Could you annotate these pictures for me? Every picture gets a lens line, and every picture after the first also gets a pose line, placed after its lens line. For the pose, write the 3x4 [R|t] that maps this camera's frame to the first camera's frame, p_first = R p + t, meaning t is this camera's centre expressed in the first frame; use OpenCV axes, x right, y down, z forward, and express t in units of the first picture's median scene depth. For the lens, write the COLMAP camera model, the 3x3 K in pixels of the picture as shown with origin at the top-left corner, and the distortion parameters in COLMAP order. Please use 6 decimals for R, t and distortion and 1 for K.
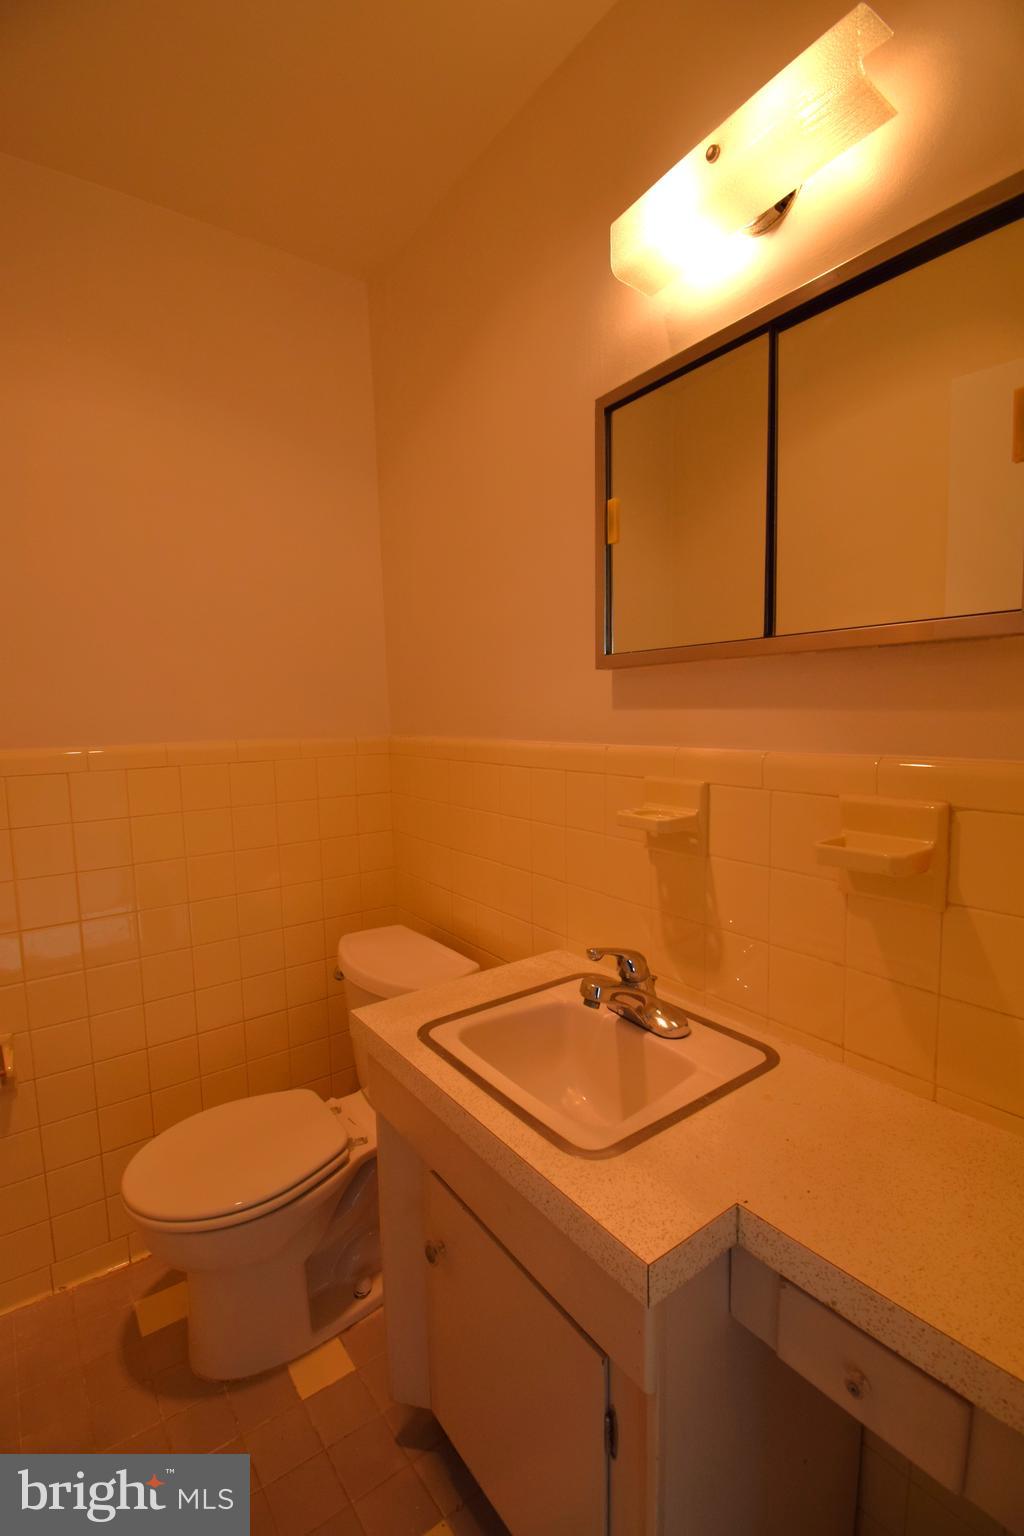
lens RADIAL K [[677.2, 0, 512.0], [0, 677.2, 768.0], [0, 0, 1]] dist [0.022738, -0.029208]
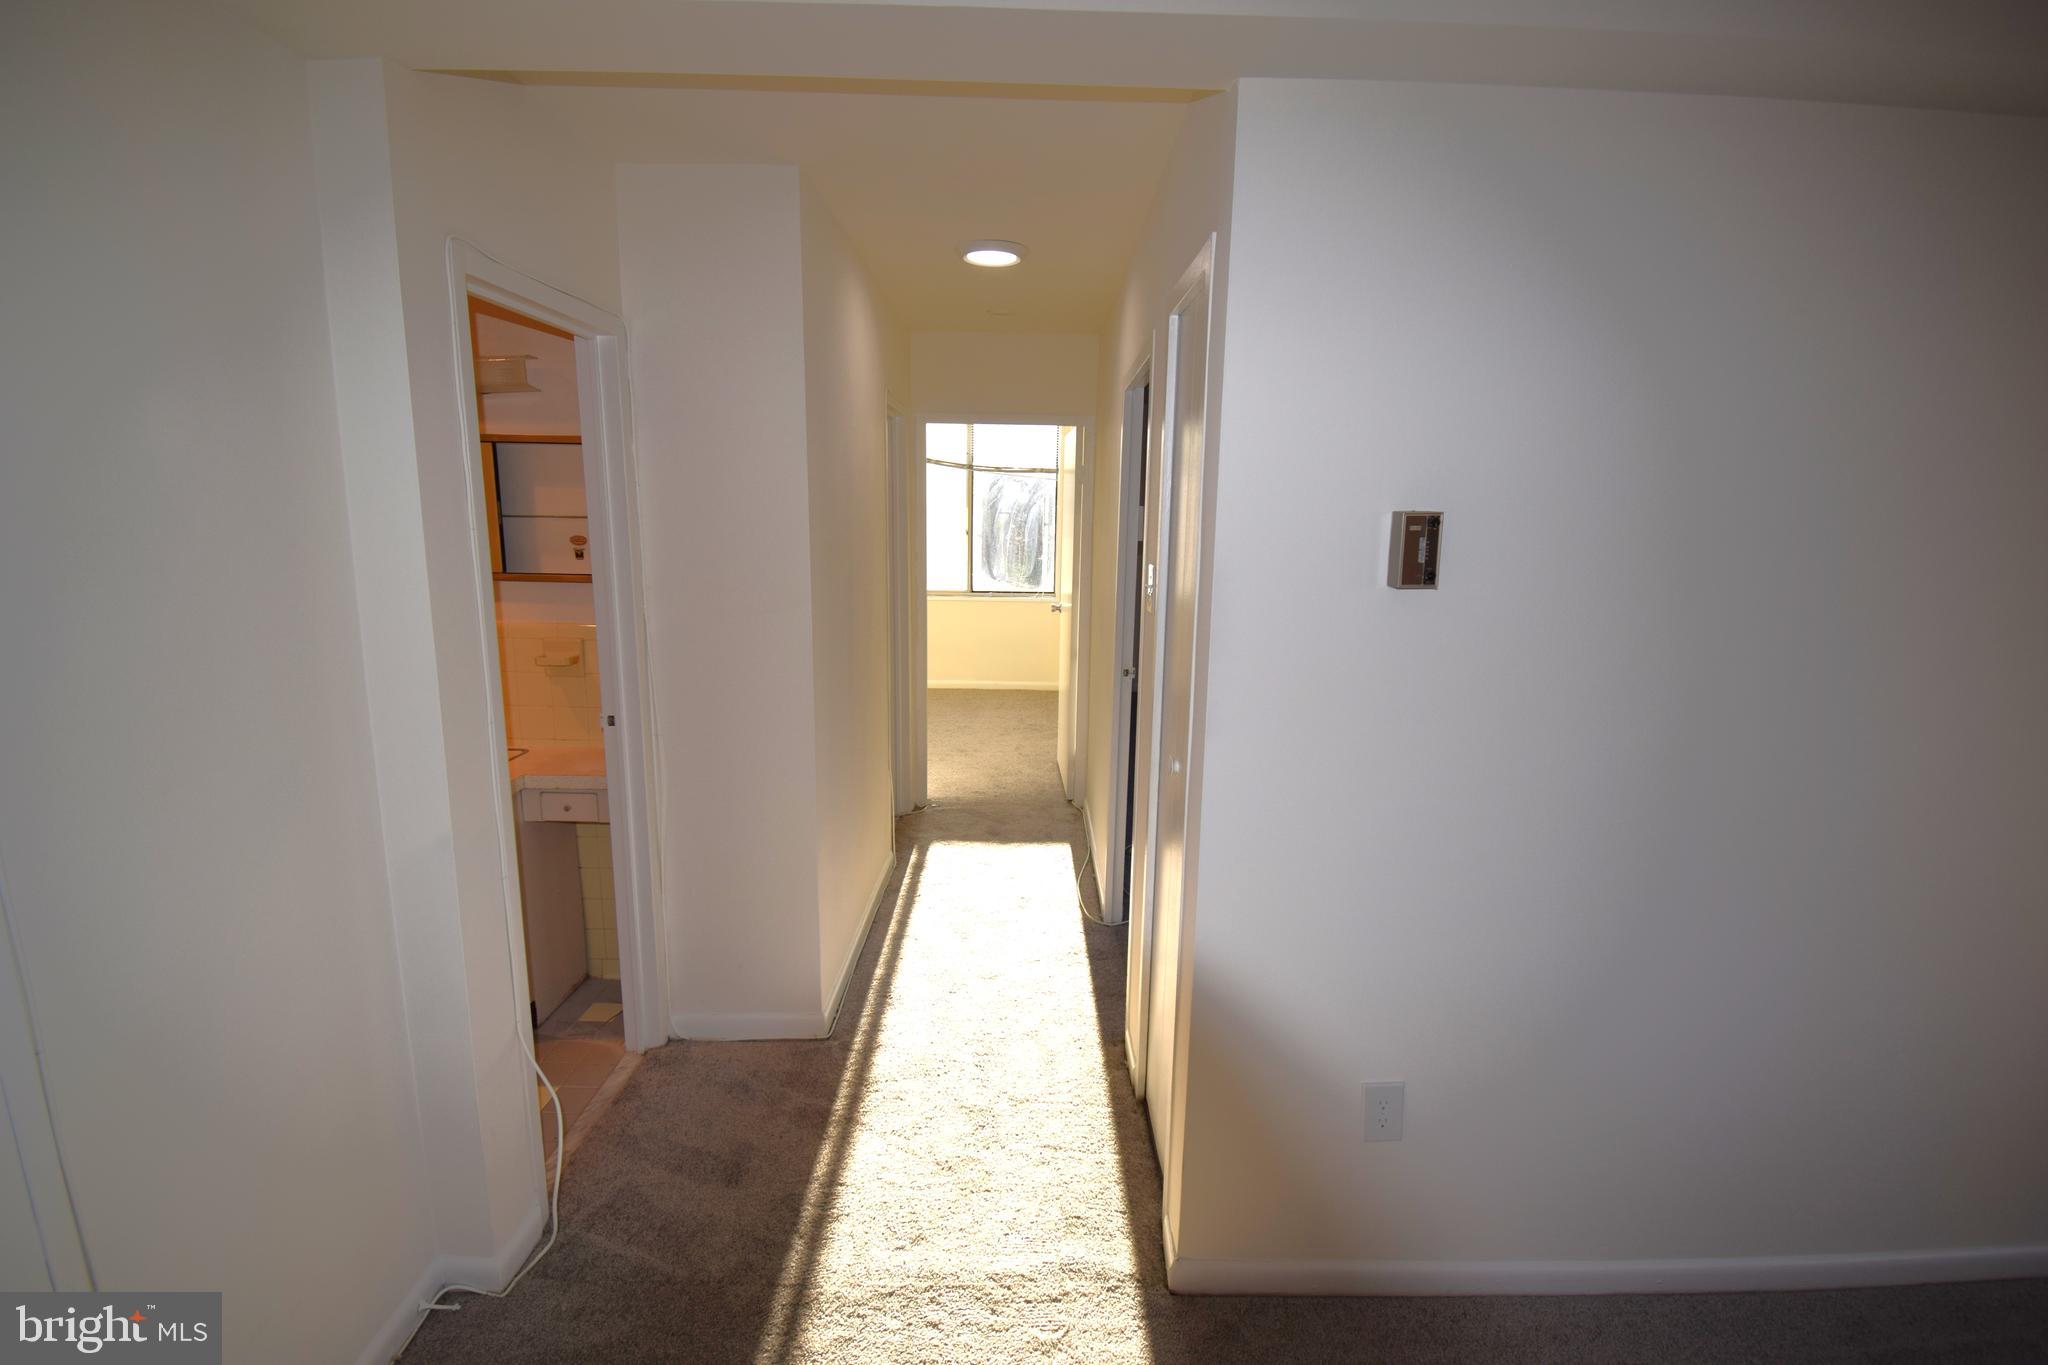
lens RADIAL K [[902.0, 0, 1035.3], [0, 902.0, 673.5], [0, 0, 1]] dist [0.016785, -0.023224]
pose [[0.581077, -0.116064, 0.805530, -0.987312], [0.041285, 0.992708, 0.113253, -0.112953], [-0.812801, -0.032553, 0.581632, -2.047322]]
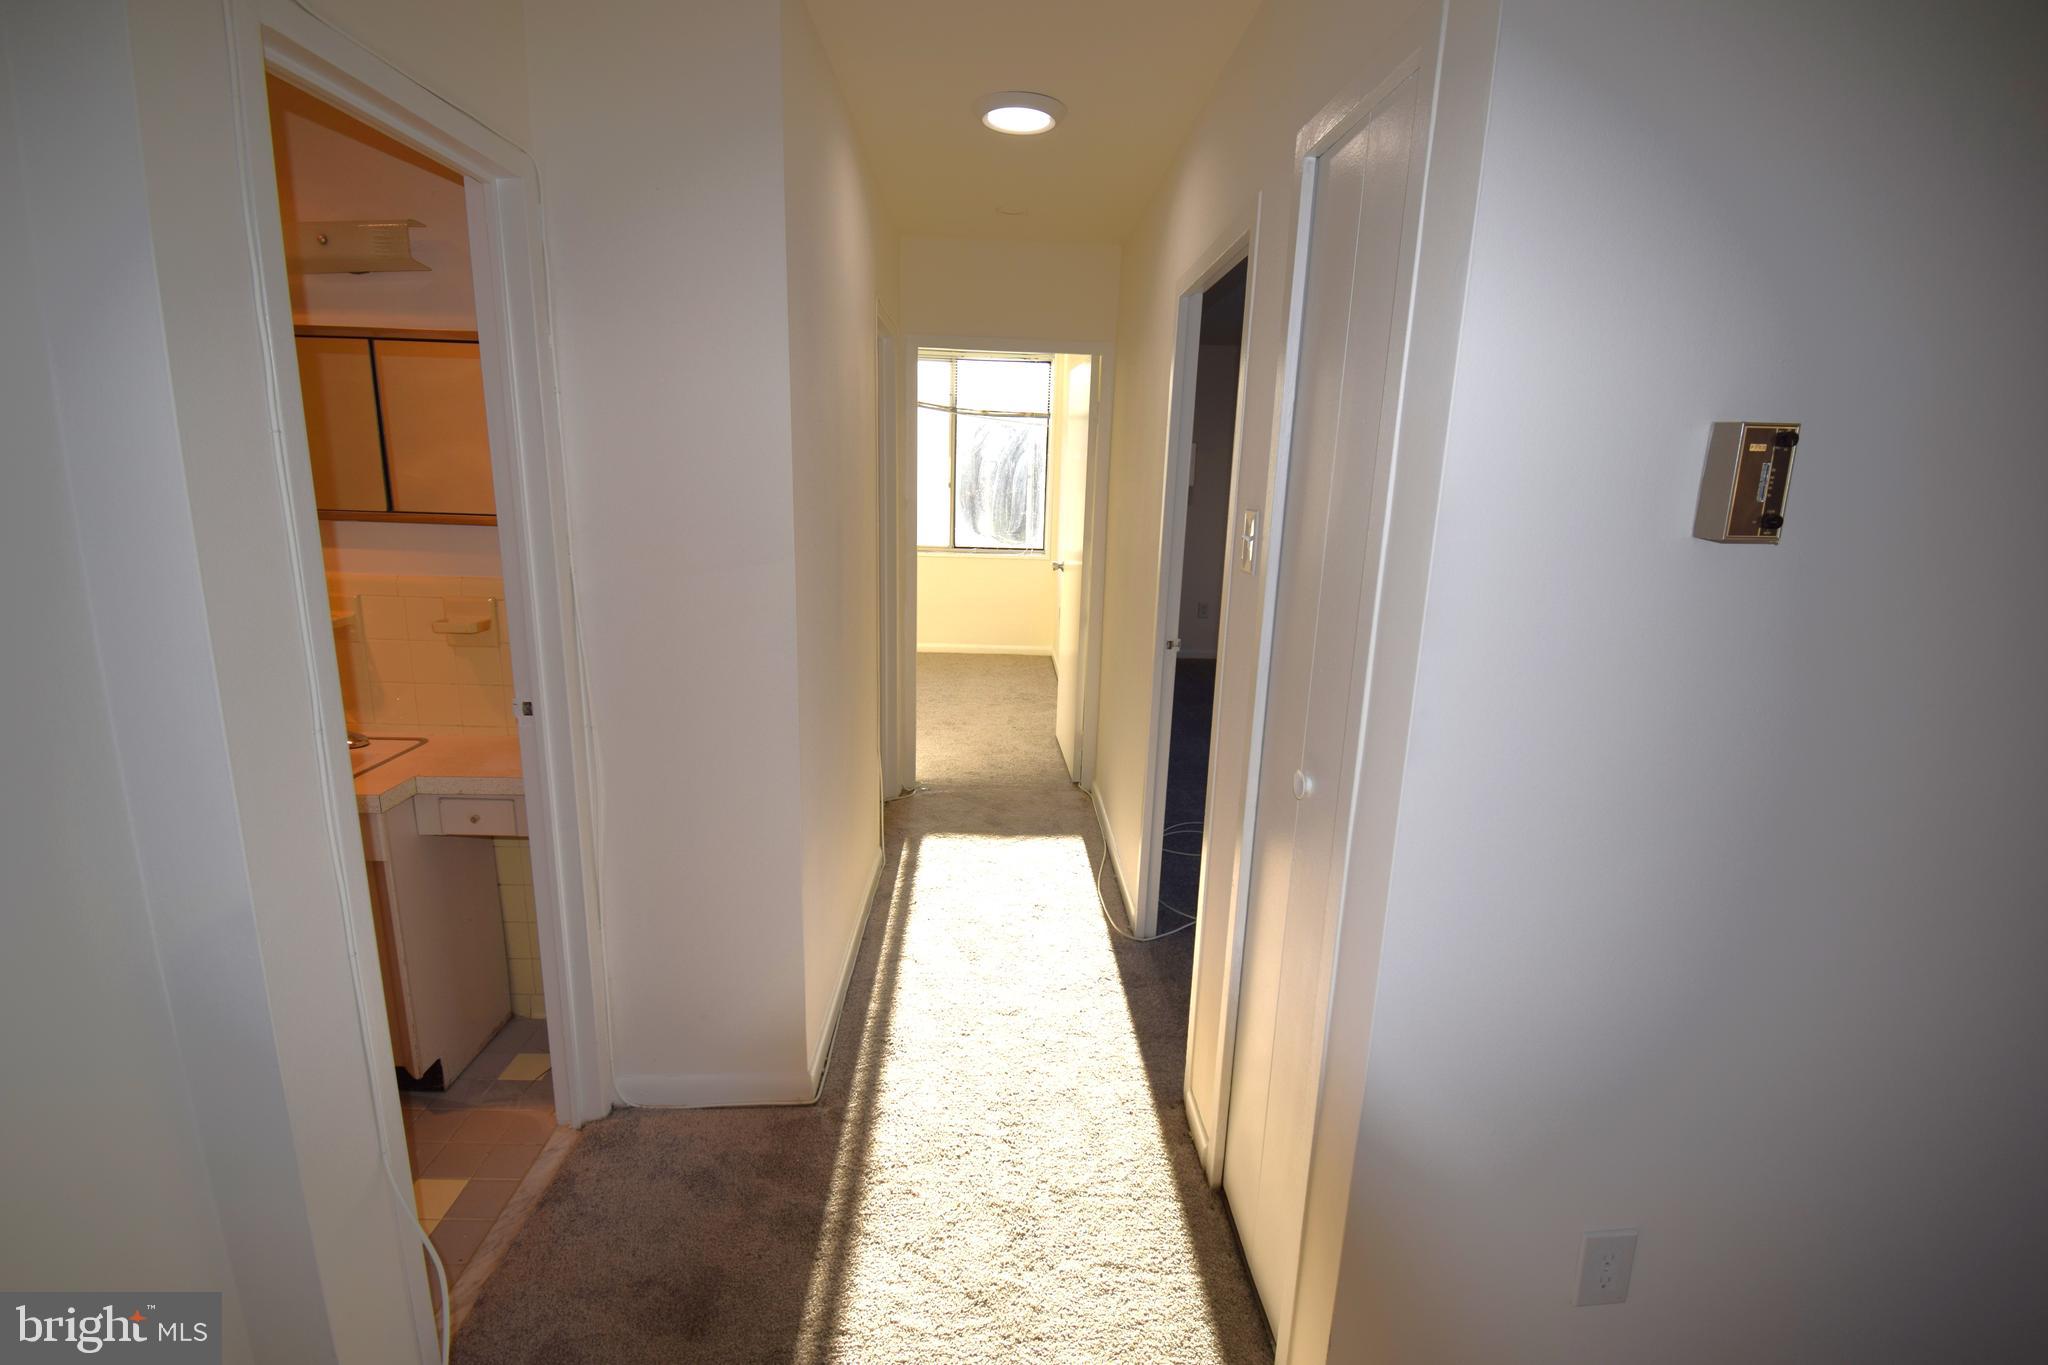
lens RADIAL K [[902.0, 0, 1035.3], [0, 902.0, 673.5], [0, 0, 1]] dist [0.016785, -0.023224]
pose [[0.549464, -0.149053, 0.822115, -0.638506], [0.028305, 0.986715, 0.159978, -0.094416], [-0.835038, -0.064632, 0.546383, -1.570193]]
